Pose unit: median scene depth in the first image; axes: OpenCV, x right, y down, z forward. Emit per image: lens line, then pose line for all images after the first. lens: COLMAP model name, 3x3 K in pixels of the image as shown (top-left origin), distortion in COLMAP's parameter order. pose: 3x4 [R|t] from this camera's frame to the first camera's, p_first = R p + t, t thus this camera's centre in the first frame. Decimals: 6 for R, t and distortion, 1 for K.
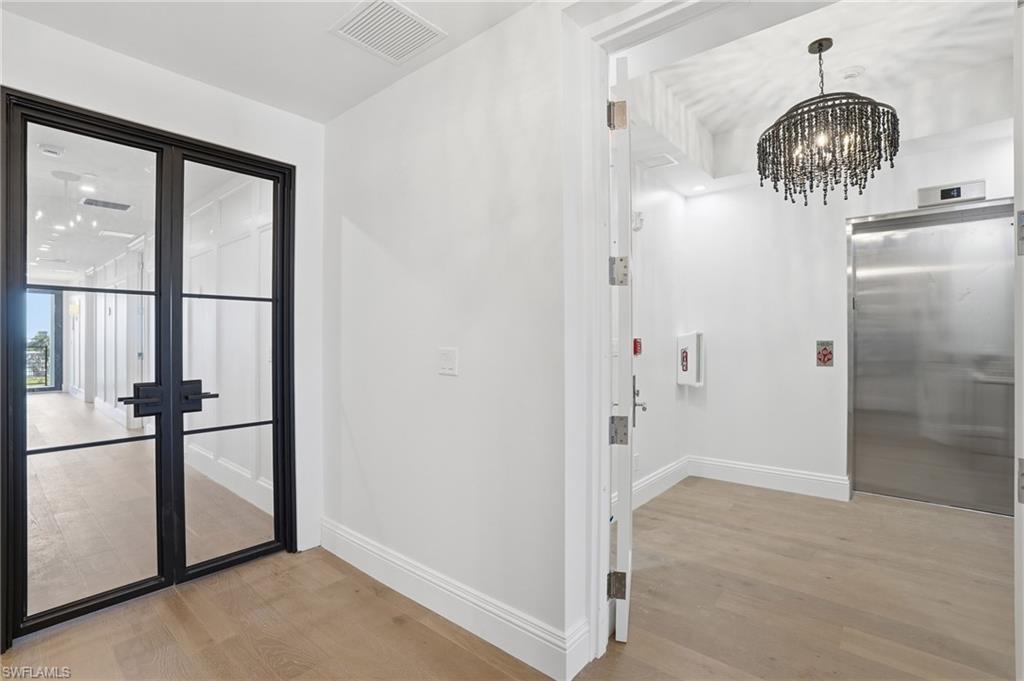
lens RADIAL K [[472.6, 0, 508.8], [0, 472.6, 340.2], [0, 0, 1]] dist [-0.025558, 0.003668]
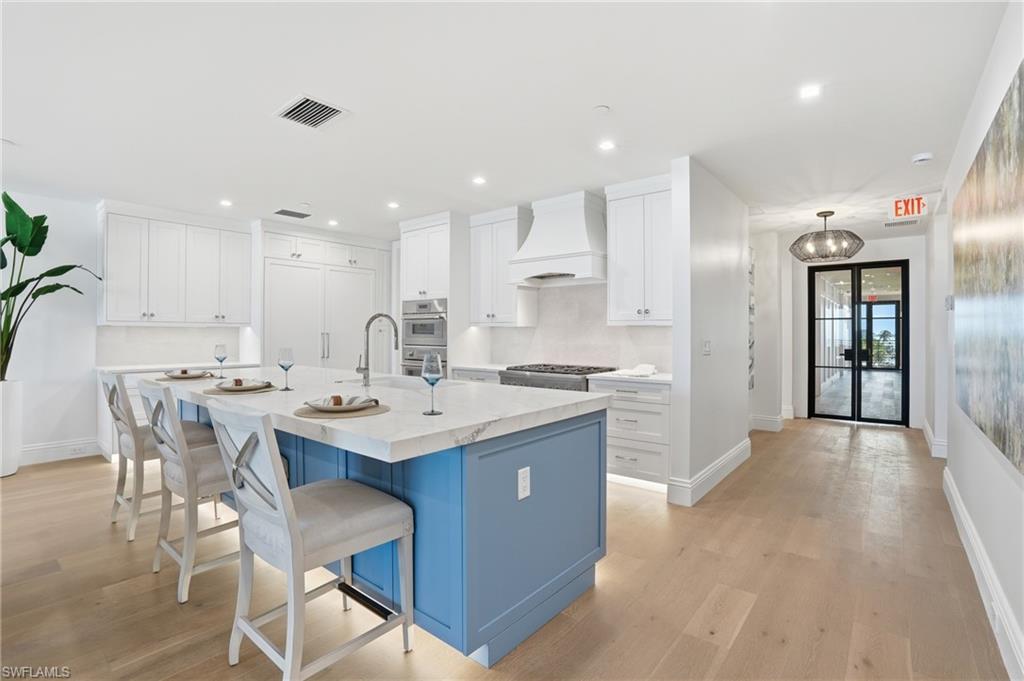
lens RADIAL K [[472.6, 0, 512.1], [0, 472.6, 334.2], [0, 0, 1]] dist [-0.025558, 0.003668]
pose [[0.021372, -0.003420, -0.999766, 1.613626], [-0.004585, 0.999983, -0.003519, 0.013096], [0.999761, 0.004659, 0.021356, -0.900664]]
